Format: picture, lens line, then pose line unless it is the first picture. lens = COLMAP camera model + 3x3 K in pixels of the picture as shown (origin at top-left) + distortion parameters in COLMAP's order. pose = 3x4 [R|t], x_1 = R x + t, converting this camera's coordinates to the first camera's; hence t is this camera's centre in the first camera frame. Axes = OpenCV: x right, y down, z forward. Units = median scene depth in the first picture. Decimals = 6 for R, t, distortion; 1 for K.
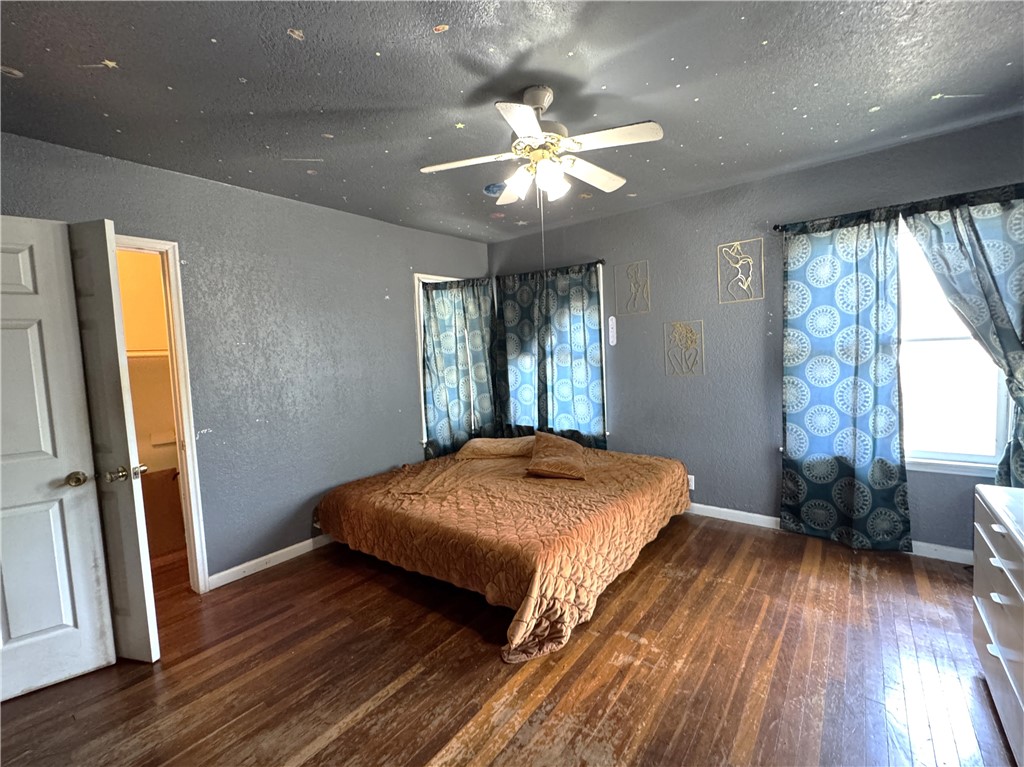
lens RADIAL K [[442.9, 0, 510.6], [0, 442.9, 382.4], [0, 0, 1]] dist [0.001927, 0.000143]
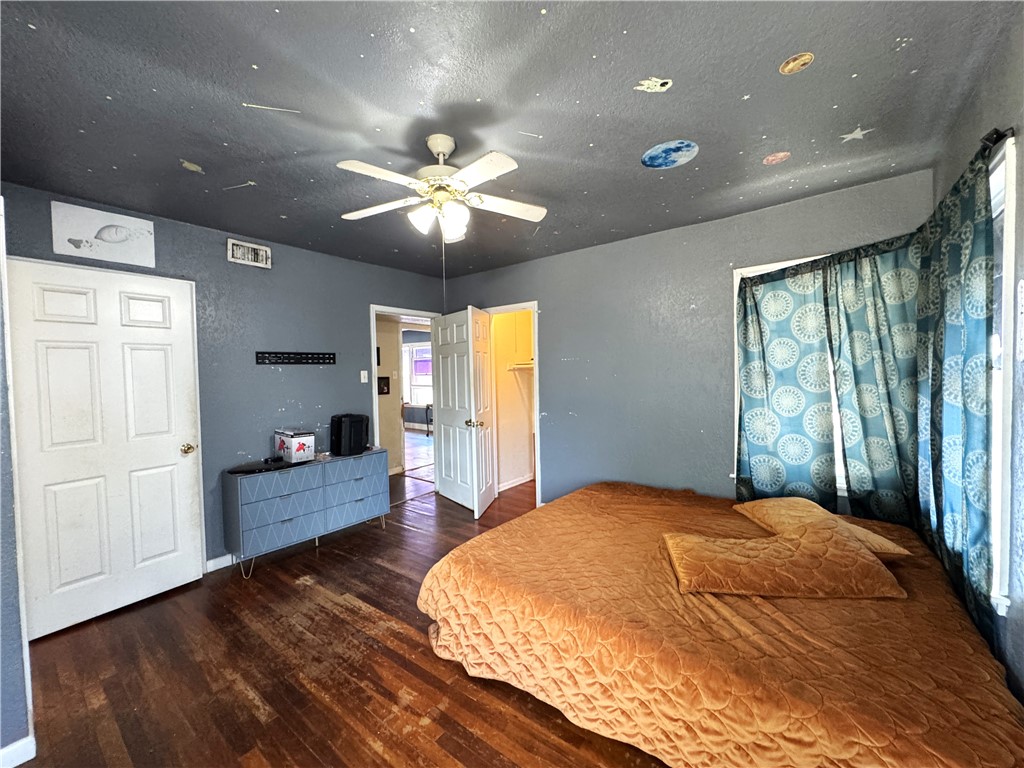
lens RADIAL K [[409.0, 0, 512.2], [0, 409.0, 382.0], [0, 0, 1]] dist [-0.004366, 0.000575]
pose [[0.015848, 0.068265, -0.997541, 0.550930], [-0.052946, 0.996324, 0.067341, -0.069071], [0.998472, 0.051748, 0.019404, 0.590241]]
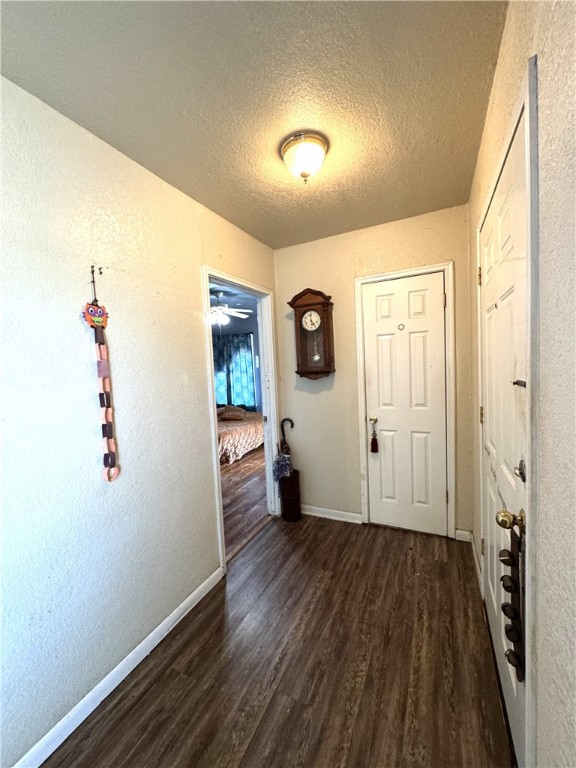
lens RADIAL K [[306.8, 0, 286.3], [0, 306.8, 385.3], [0, 0, 1]] dist [-0.004366, 0.000575]
pose [[0.977146, -0.014654, 0.212065, 0.030053], [0.018604, 0.999688, -0.016642, 0.041271], [-0.211755, 0.020207, 0.977114, -0.637523]]
